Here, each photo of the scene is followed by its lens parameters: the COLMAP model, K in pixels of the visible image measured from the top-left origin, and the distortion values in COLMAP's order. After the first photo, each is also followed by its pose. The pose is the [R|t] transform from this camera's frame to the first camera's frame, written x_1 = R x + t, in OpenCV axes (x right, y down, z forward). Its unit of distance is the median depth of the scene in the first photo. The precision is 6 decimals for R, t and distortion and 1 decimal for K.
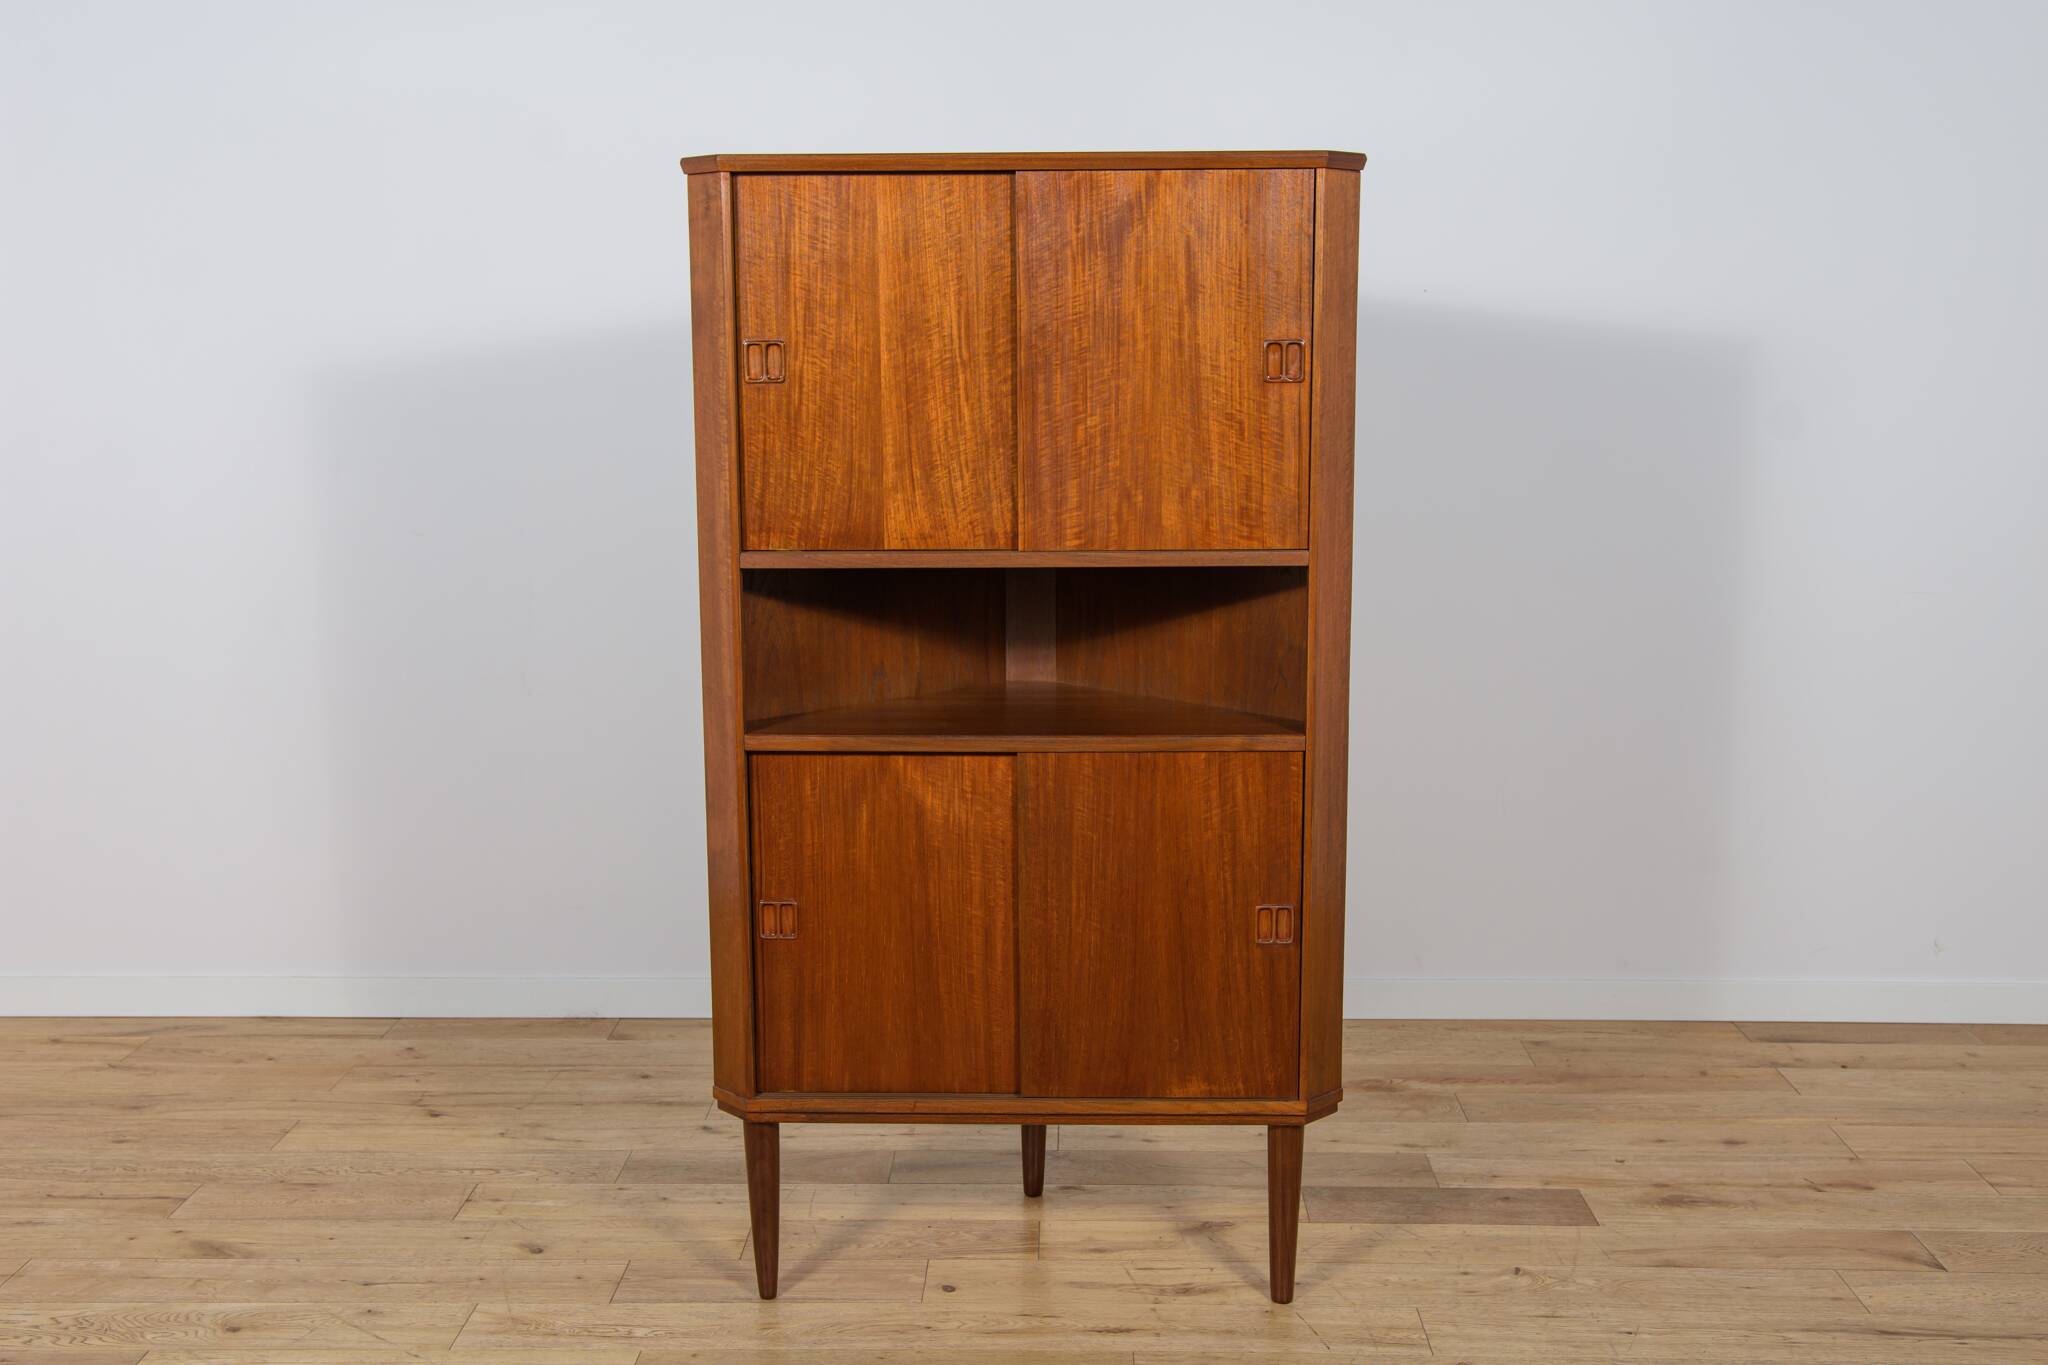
lens RADIAL K [[2201.3, 0, 1029.3], [0, 2201.3, 678.1], [0, 0, 1]] dist [0.044105, 0.000000]
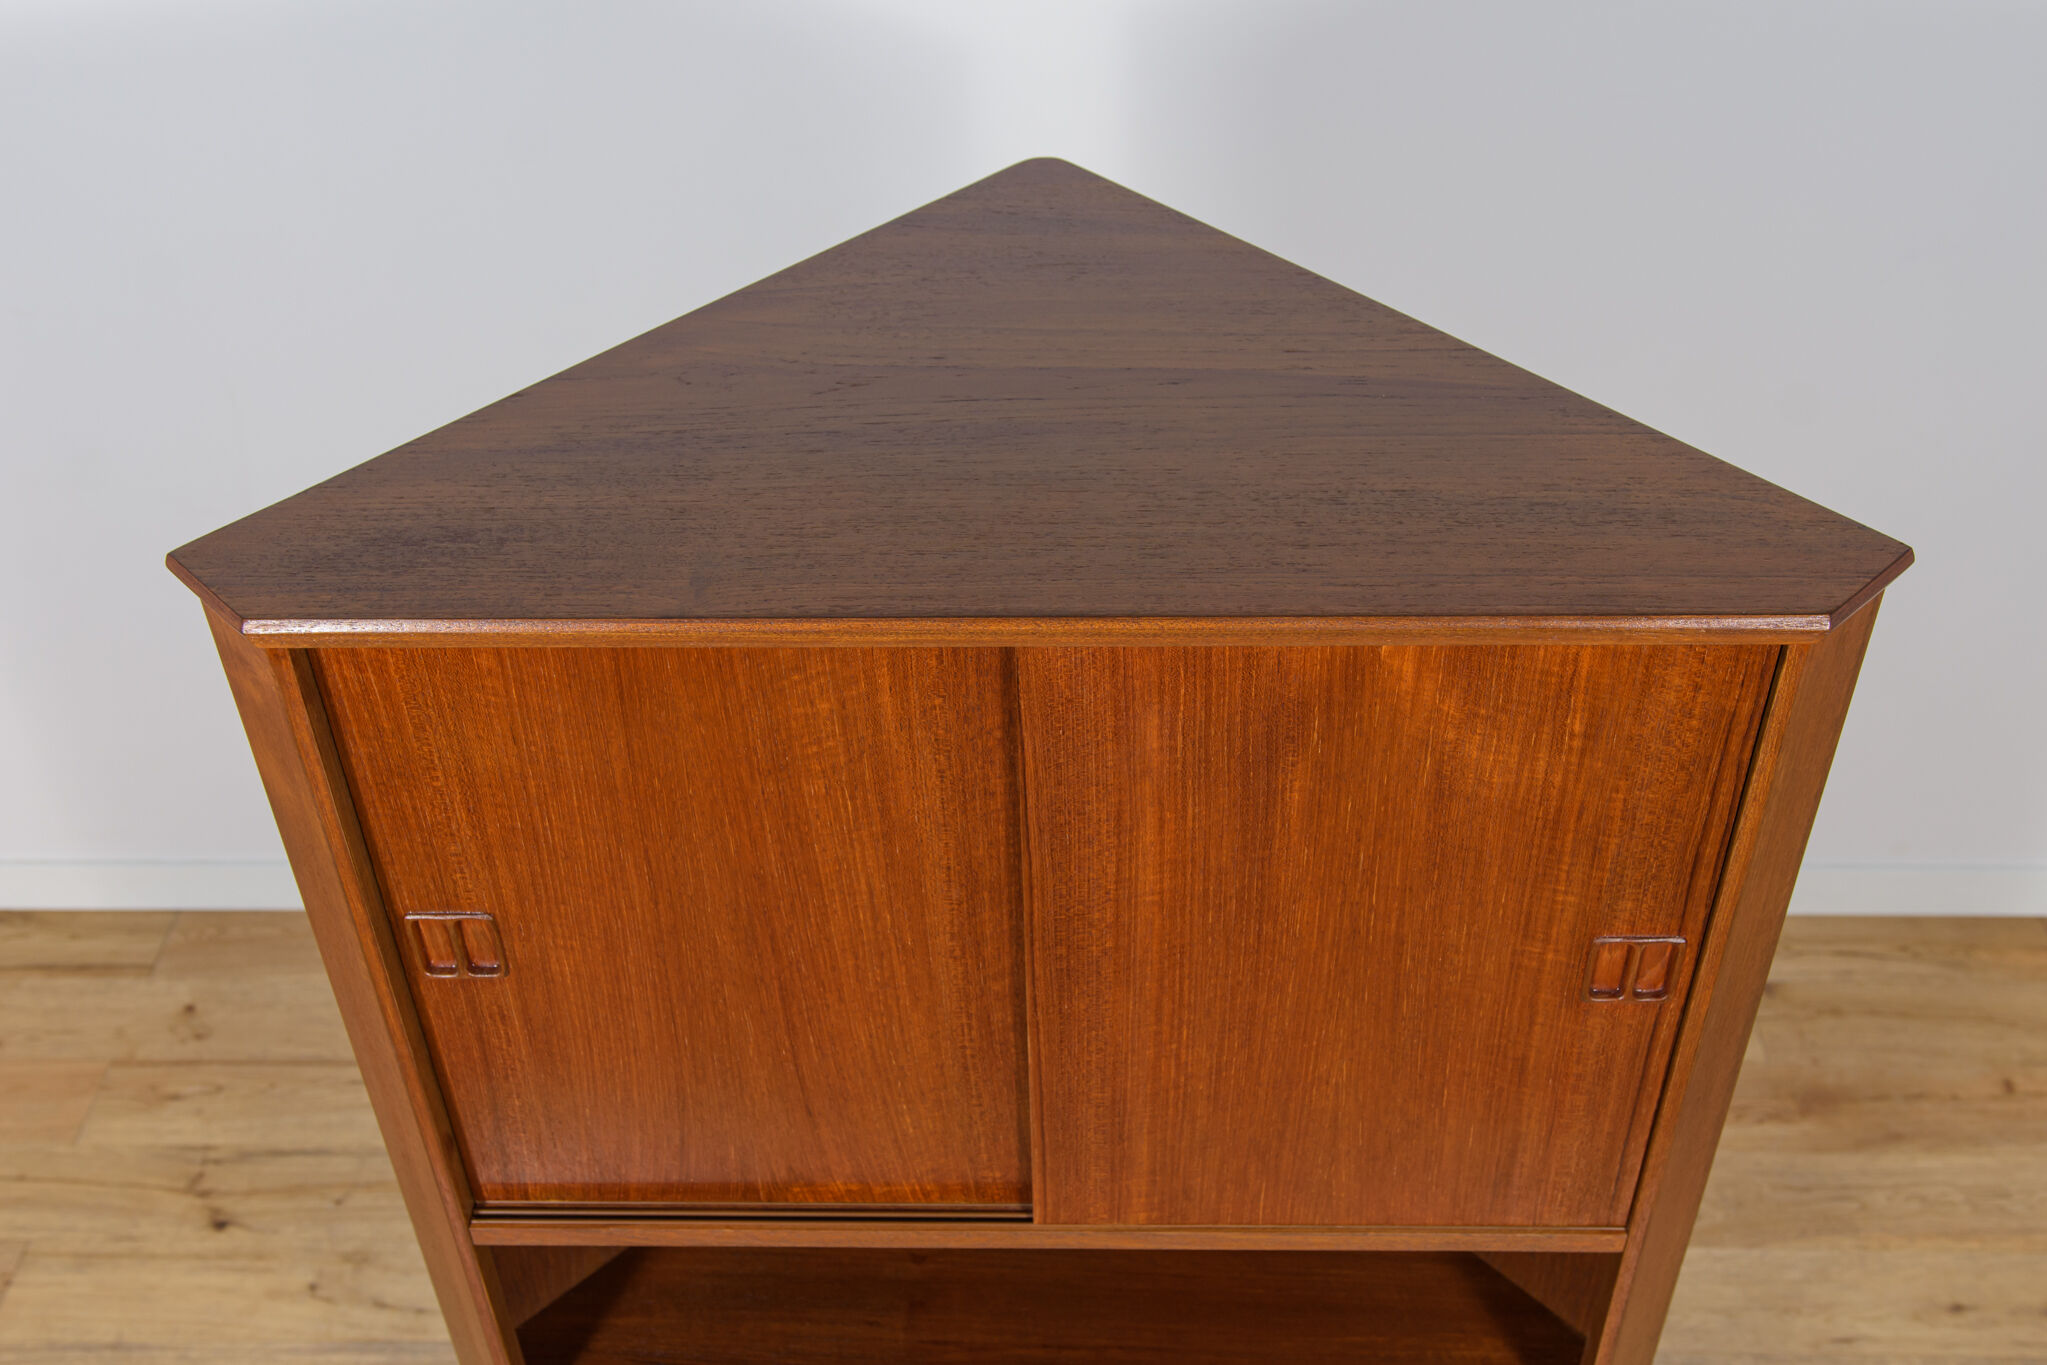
lens RADIAL K [[2200.2, 0, 1032.2], [0, 2200.2, 747.5], [0, 0, 1]] dist [0.044105, 0.000000]
pose [[0.999930, -0.007232, -0.009345, 0.000282], [0.011048, 0.852704, 0.522277, -0.390555], [0.004191, -0.522344, 0.852724, 0.611685]]
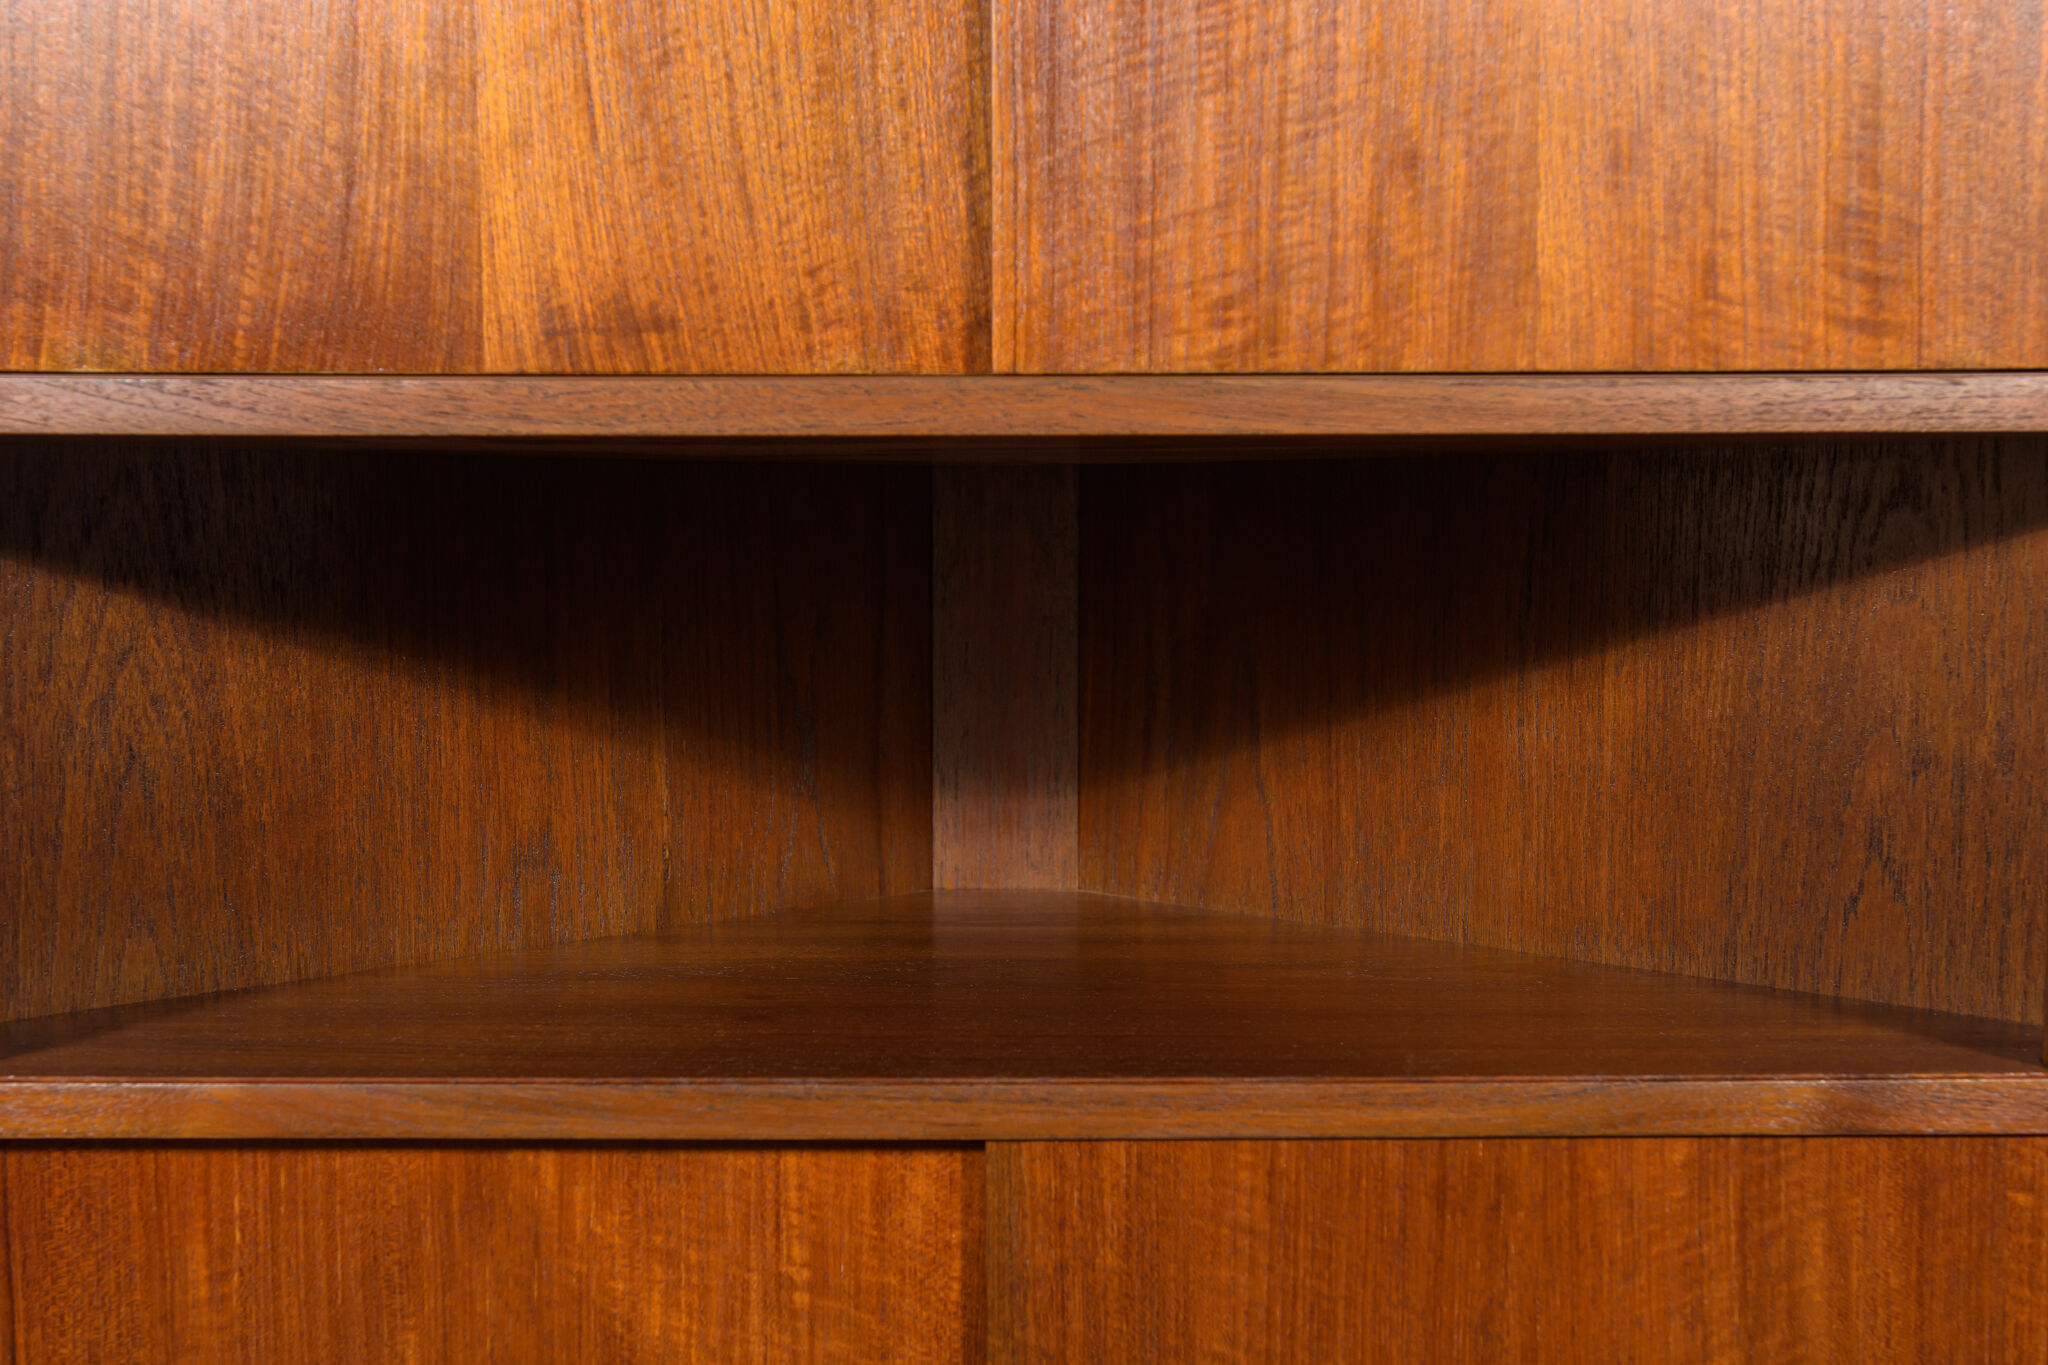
lens RADIAL K [[2593.4, 0, 1051.9], [0, 2593.4, 800.1], [0, 0, 1]] dist [0.014885, 0.000000]
pose [[0.999129, 0.001673, 0.041688, -0.010120], [0.000225, 0.998964, -0.045497, 0.006821], [-0.041721, 0.045467, 0.998094, 0.667723]]
